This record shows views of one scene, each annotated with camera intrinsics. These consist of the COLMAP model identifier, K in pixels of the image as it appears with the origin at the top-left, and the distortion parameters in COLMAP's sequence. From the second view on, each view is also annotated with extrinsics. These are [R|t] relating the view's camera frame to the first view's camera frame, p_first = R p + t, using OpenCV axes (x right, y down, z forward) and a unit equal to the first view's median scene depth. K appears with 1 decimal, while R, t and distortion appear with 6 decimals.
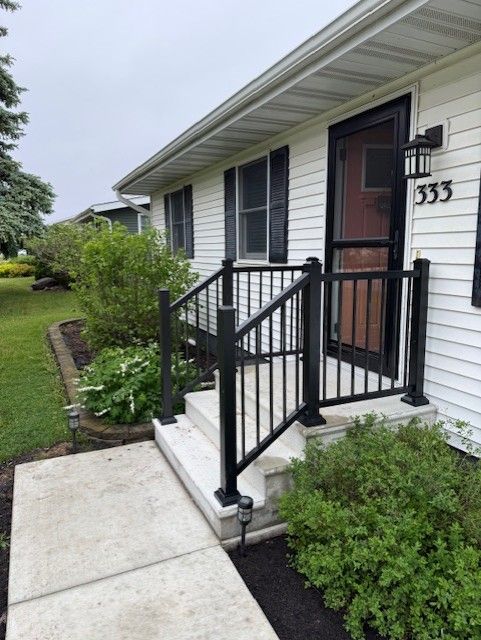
lens RADIAL K [[464.8, 0, 239.9], [0, 464.8, 330.1], [0, 0, 1]] dist [0.047922, -0.050997]
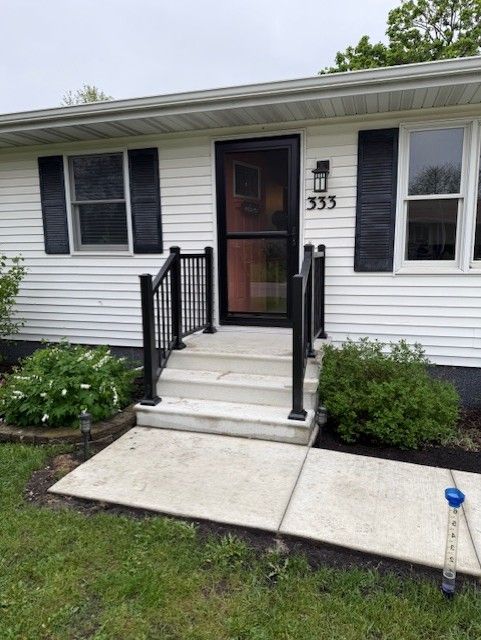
lens RADIAL K [[461.5, 0, 260.3], [0, 461.5, 320.9], [0, 0, 1]] dist [0.247176, -0.481476]
pose [[0.650966, -0.122589, 0.749143, -0.785833], [0.139773, 0.989357, 0.040442, 0.007427], [-0.746128, 0.078383, 0.661173, 0.113873]]
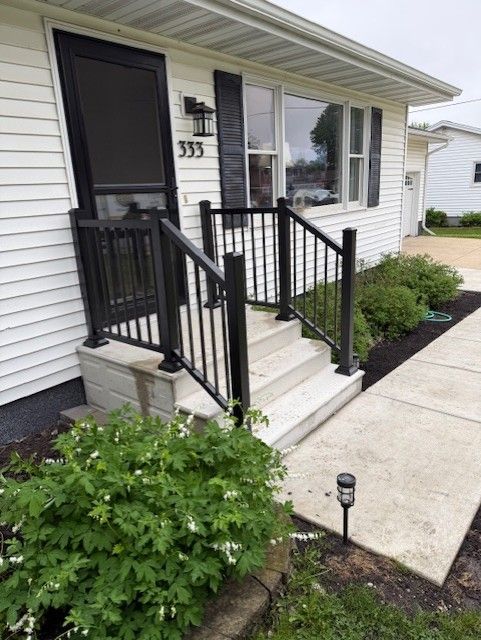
lens RADIAL K [[435.1, 0, 241.1], [0, 435.1, 335.0], [0, 0, 1]] dist [0.002732, 0.001827]
pose [[-0.428935, -0.259979, 0.865116, -0.702222], [0.206571, 0.904085, 0.374110, -0.204077], [-0.879400, 0.339177, -0.334089, 1.203543]]
